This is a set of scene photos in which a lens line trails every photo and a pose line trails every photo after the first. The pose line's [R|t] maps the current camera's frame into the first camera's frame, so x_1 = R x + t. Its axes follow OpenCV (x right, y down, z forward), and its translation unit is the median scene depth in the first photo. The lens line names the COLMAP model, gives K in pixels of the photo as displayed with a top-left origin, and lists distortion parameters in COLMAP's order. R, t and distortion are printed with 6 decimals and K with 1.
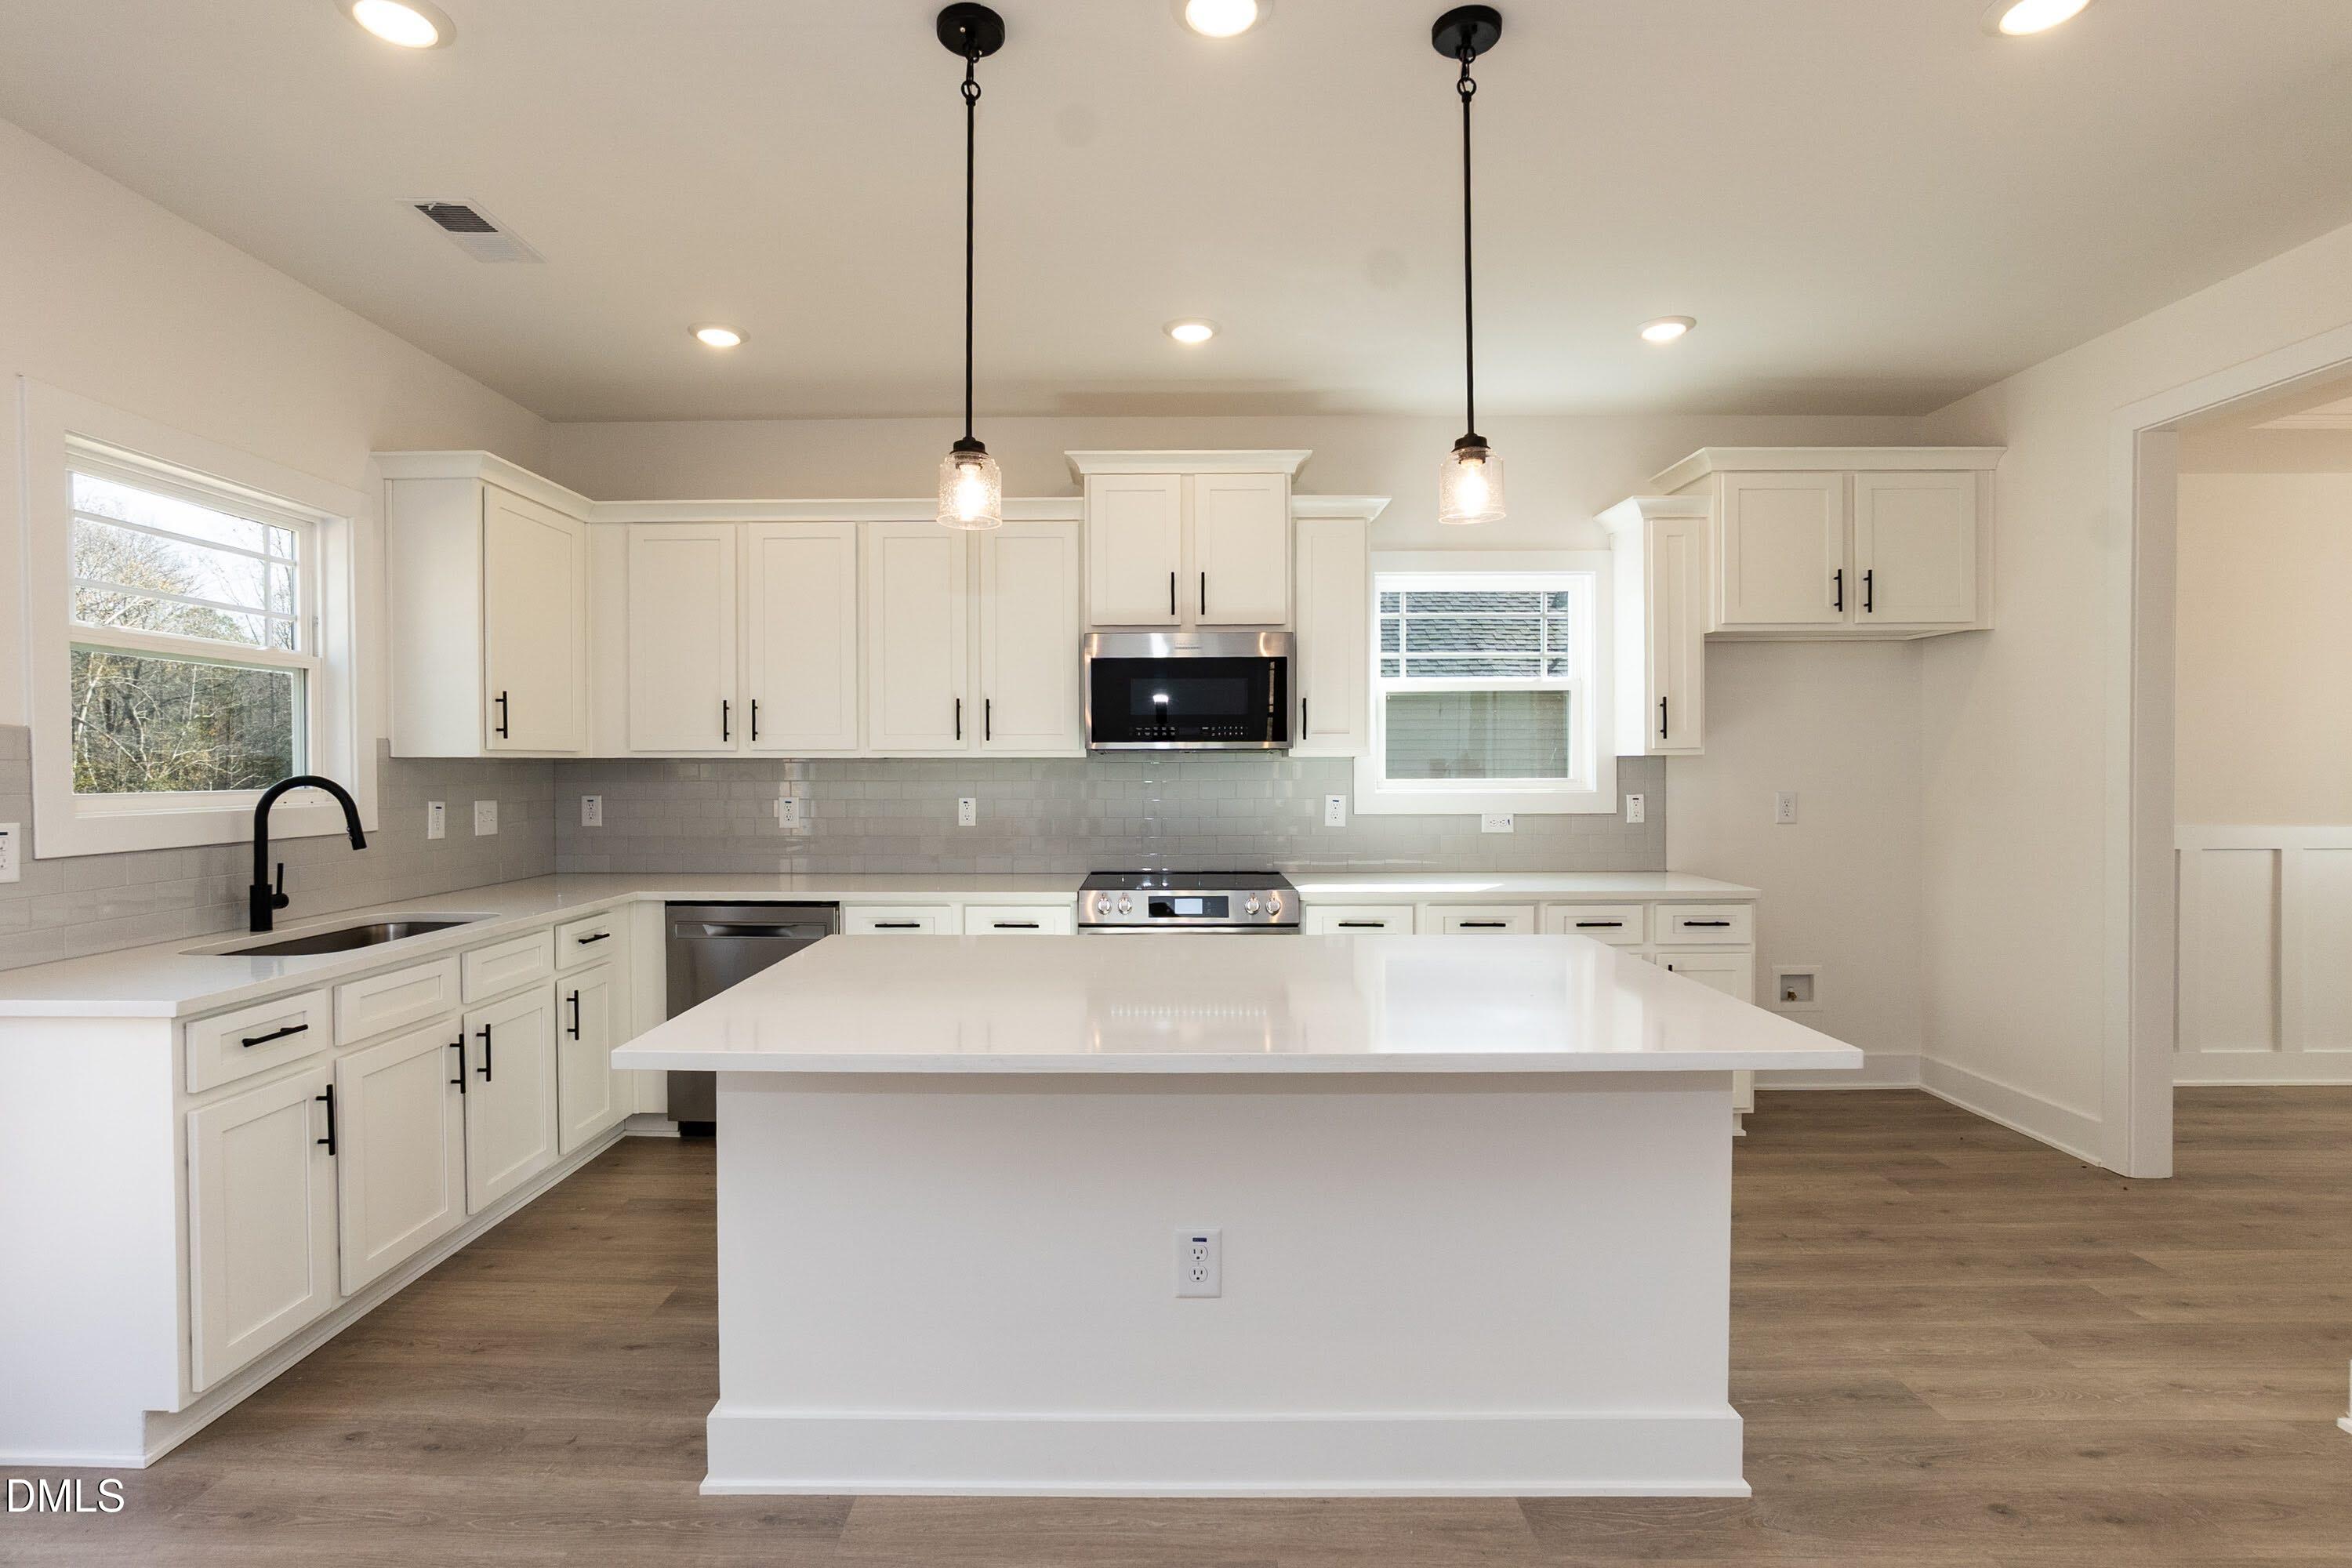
lens RADIAL K [[1079.5, 0, 1160.7], [0, 1079.5, 781.4], [0, 0, 1]] dist [-0.004488, -0.000101]
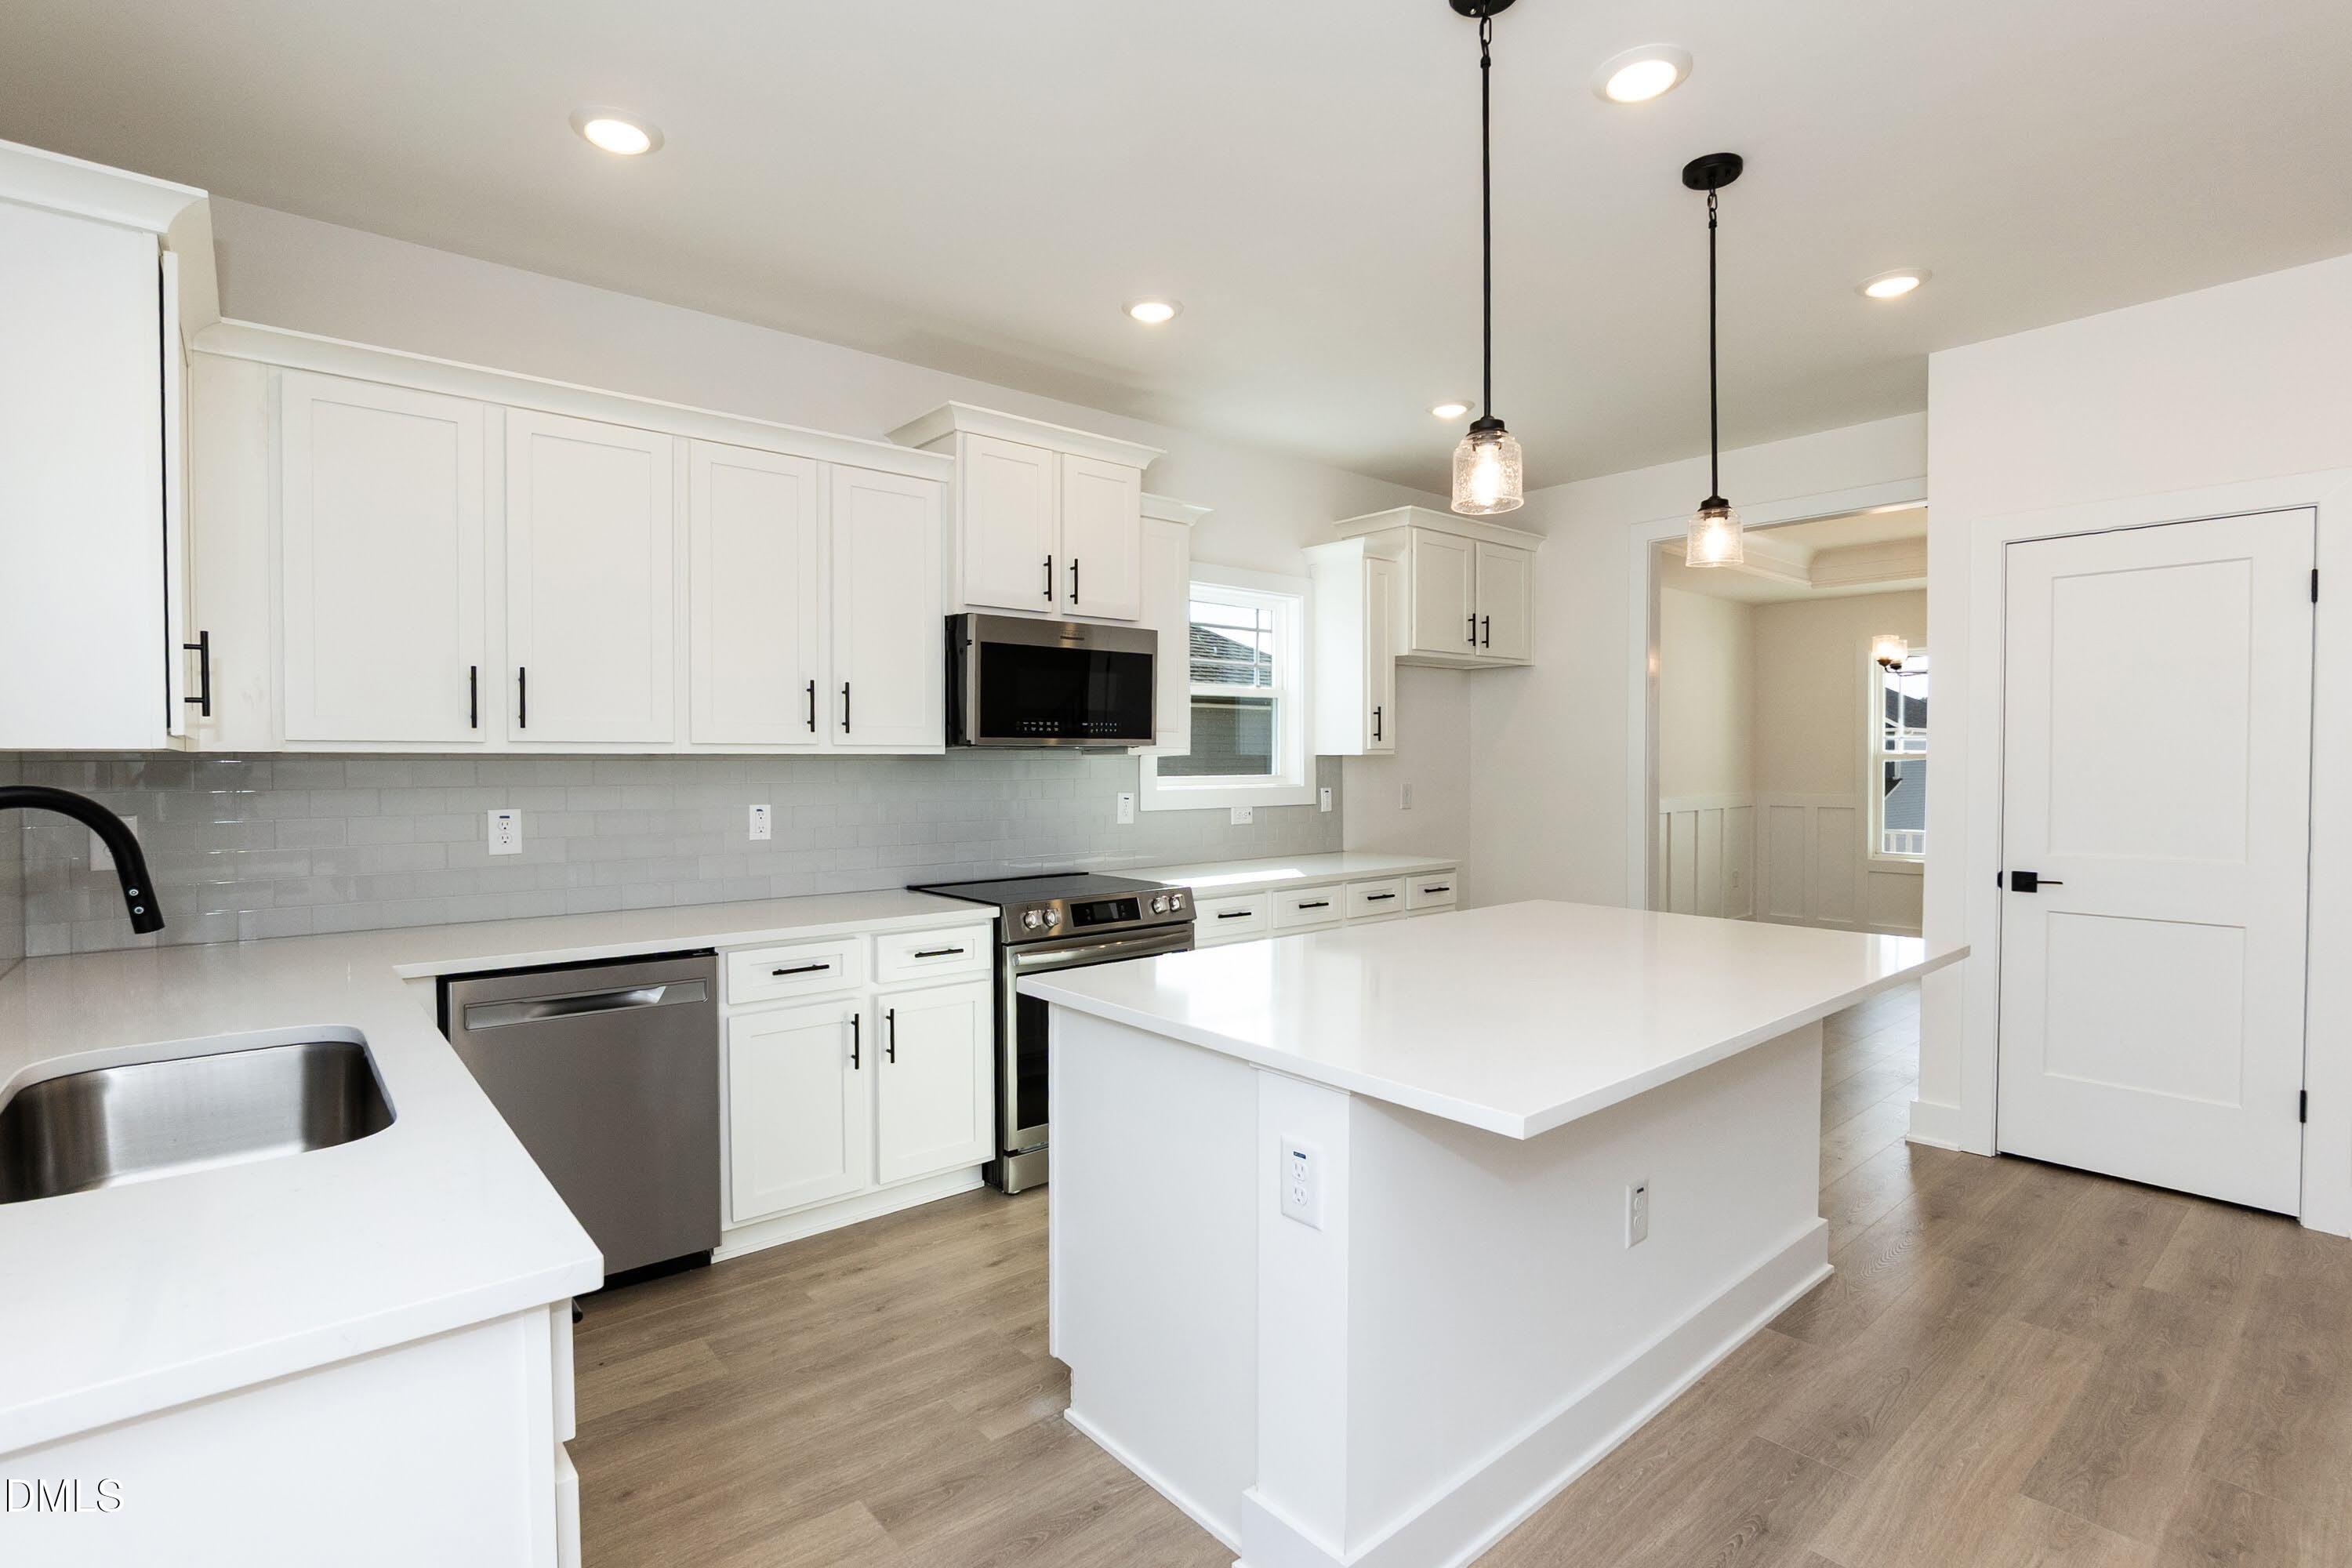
lens RADIAL K [[1079.5, 0, 1160.2], [0, 1079.5, 780.9], [0, 0, 1]] dist [-0.004488, -0.000101]
pose [[0.778481, -0.009923, 0.627590, -0.486411], [0.007548, 0.999951, 0.006447, -0.005045], [-0.627623, -0.000282, 0.778518, 0.215151]]
